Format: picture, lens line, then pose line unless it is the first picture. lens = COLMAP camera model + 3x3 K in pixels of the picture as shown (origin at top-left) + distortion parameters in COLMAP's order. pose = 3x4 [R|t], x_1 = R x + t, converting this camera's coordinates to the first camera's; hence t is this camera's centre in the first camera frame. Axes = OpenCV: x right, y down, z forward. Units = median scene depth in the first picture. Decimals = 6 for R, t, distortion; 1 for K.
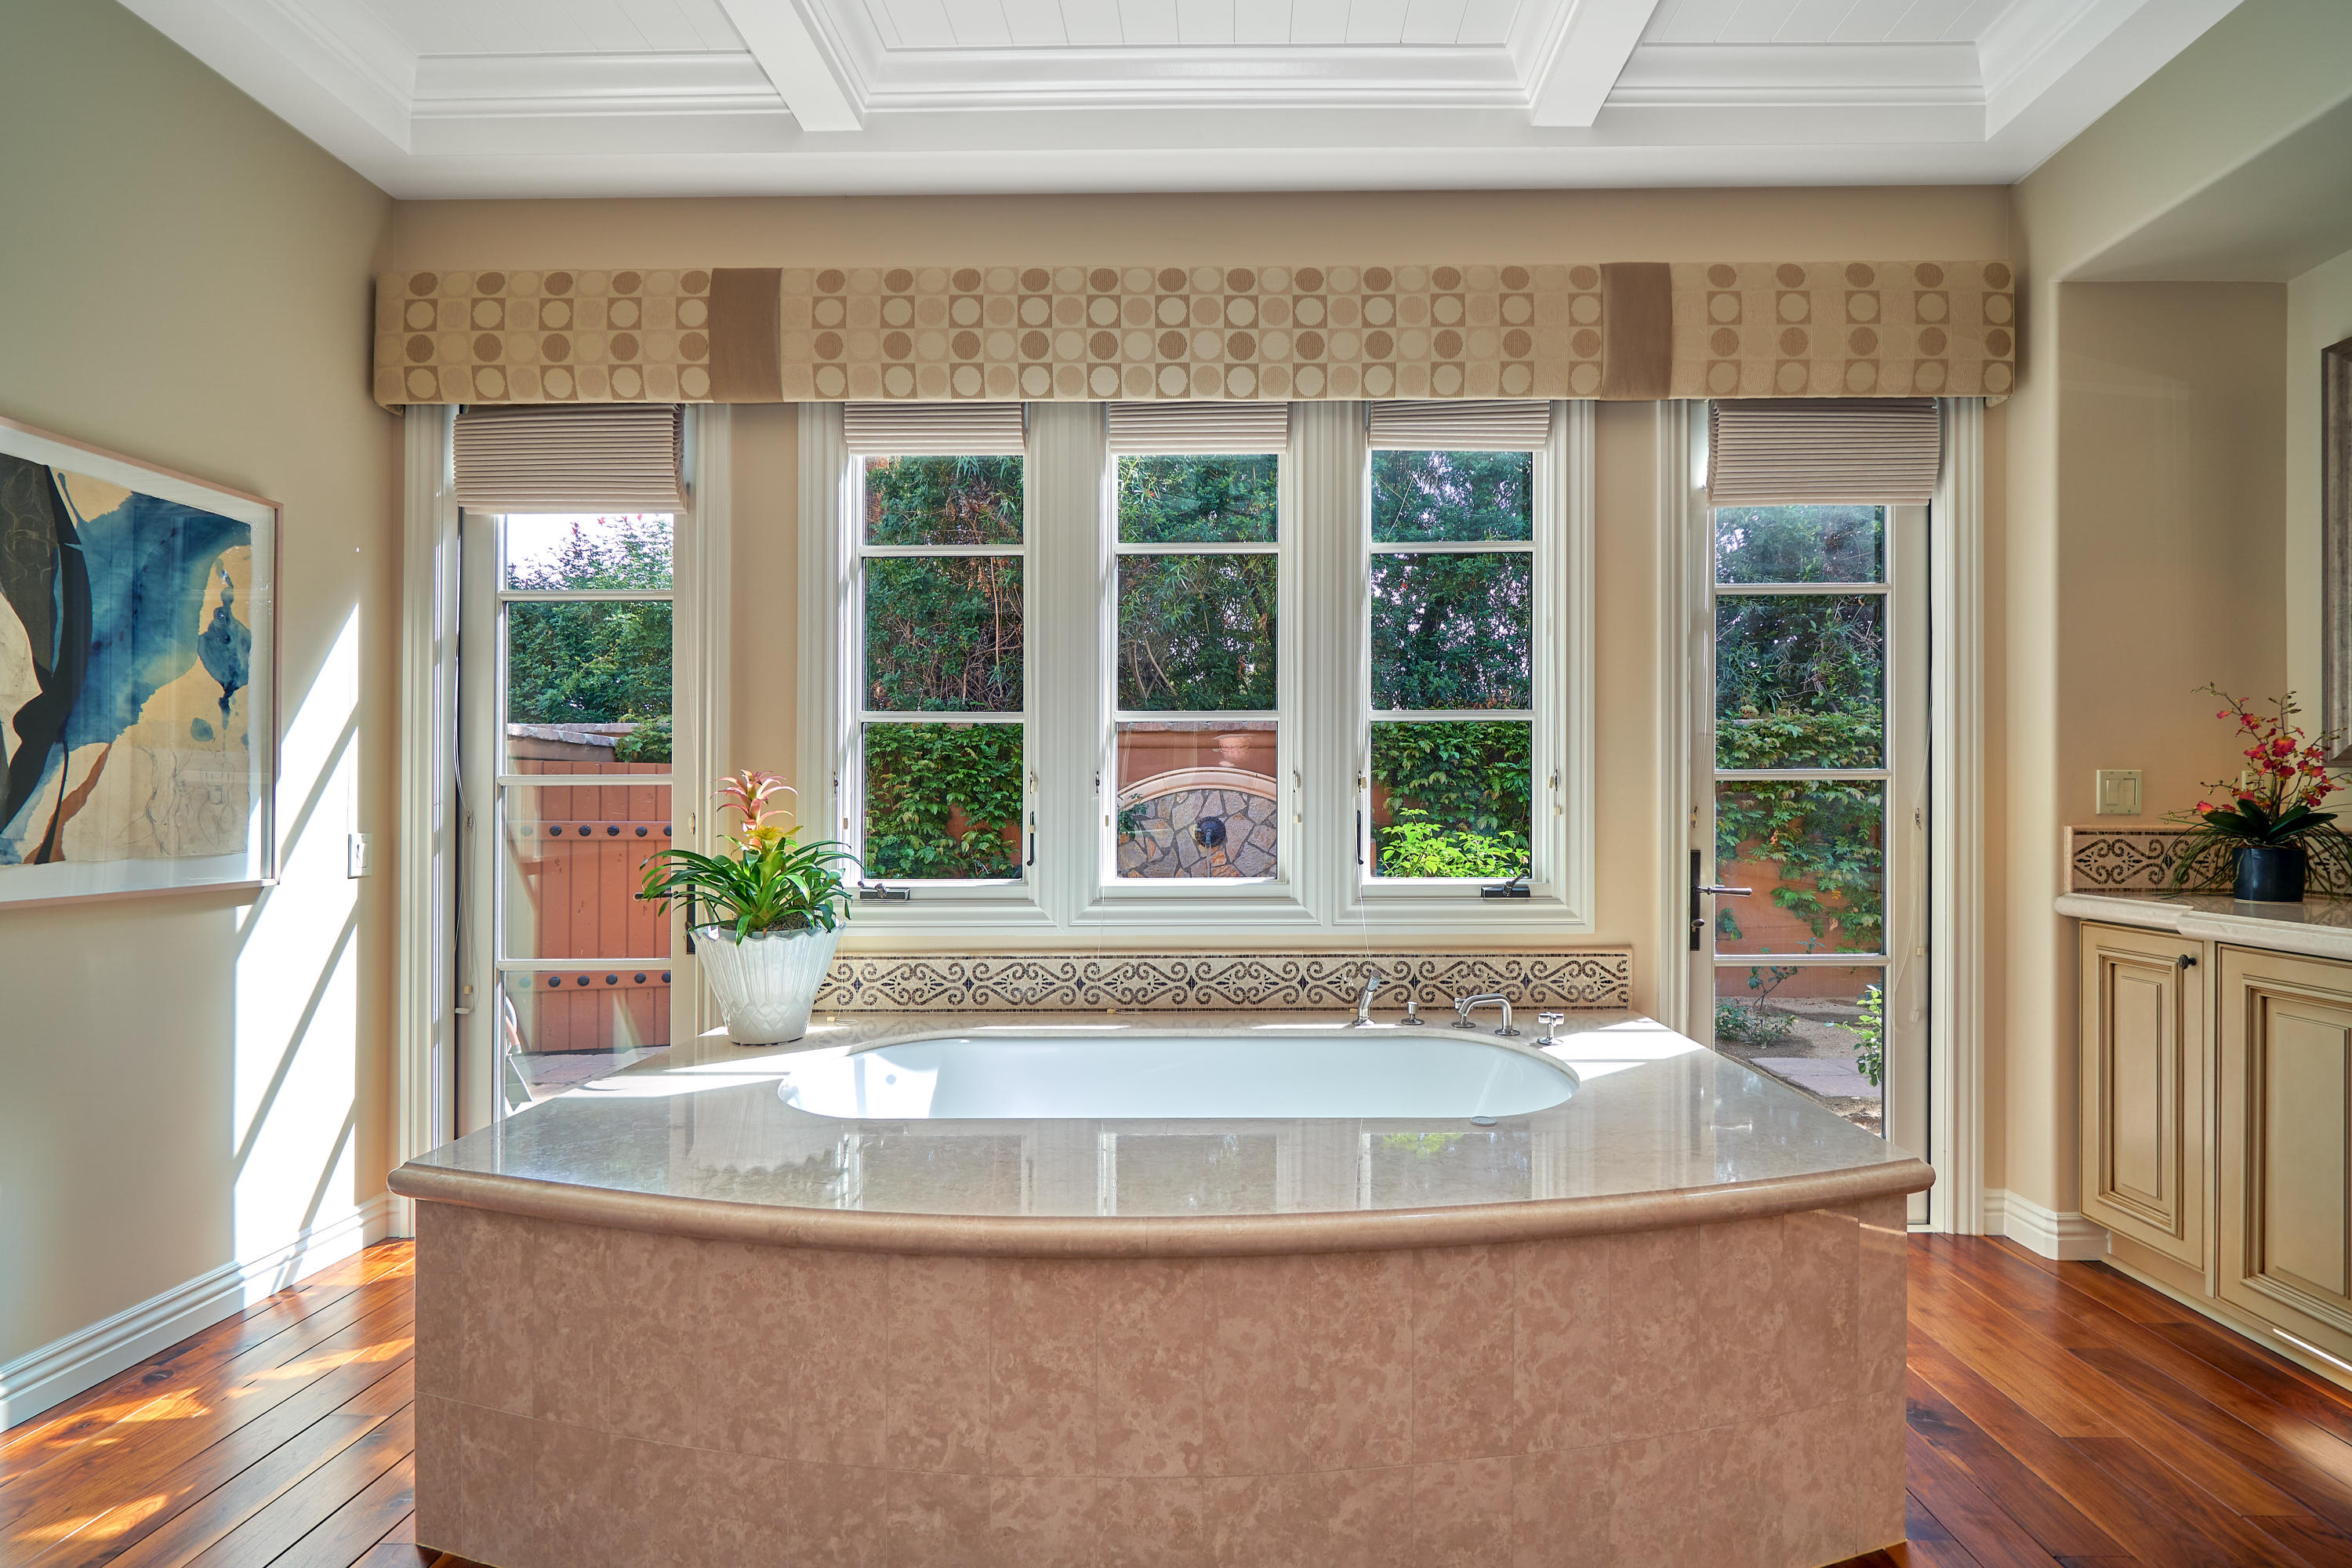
lens RADIAL K [[1077.2, 0, 1181.8], [0, 1077.2, 793.8], [0, 0, 1]] dist [0.001178, -0.012414]
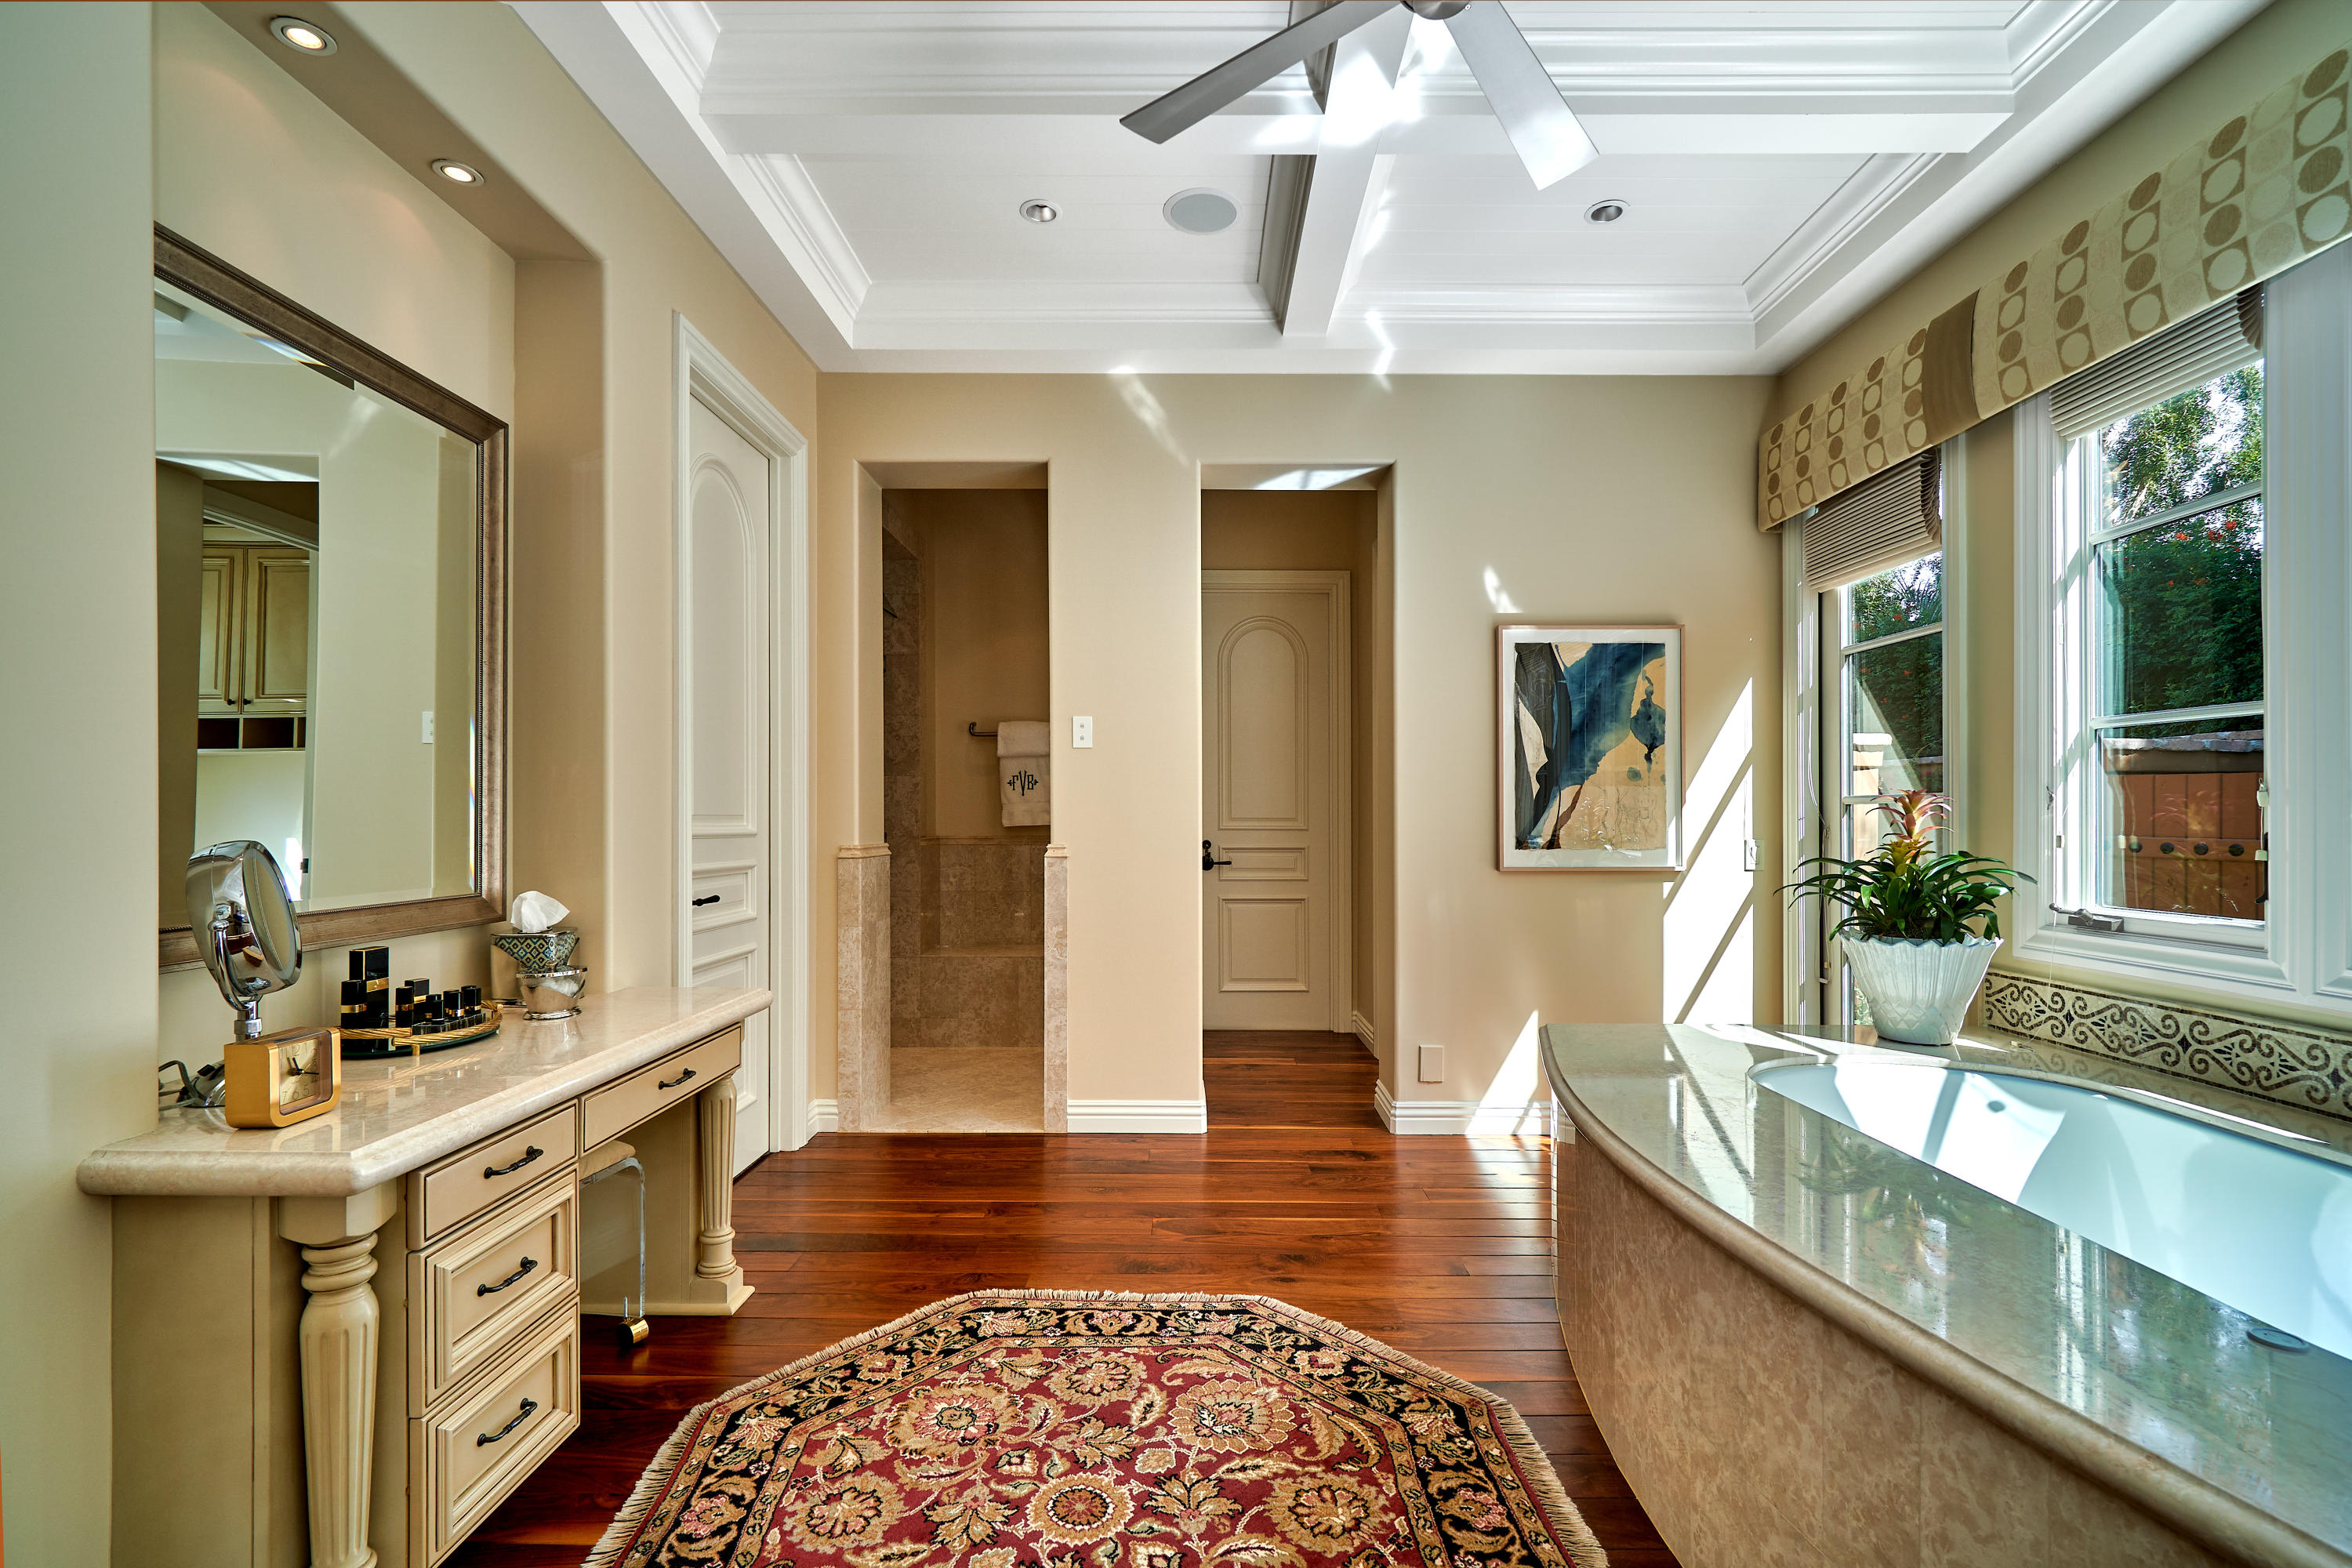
lens RADIAL K [[1023.6, 0, 1178.1], [0, 1023.6, 798.0], [0, 0, 1]] dist [-0.000581, -0.000225]
pose [[-0.008379, -0.016960, -0.999821, 0.608545], [0.006438, 0.999835, -0.017015, 0.000051], [0.999944, -0.006579, -0.008268, 0.263801]]
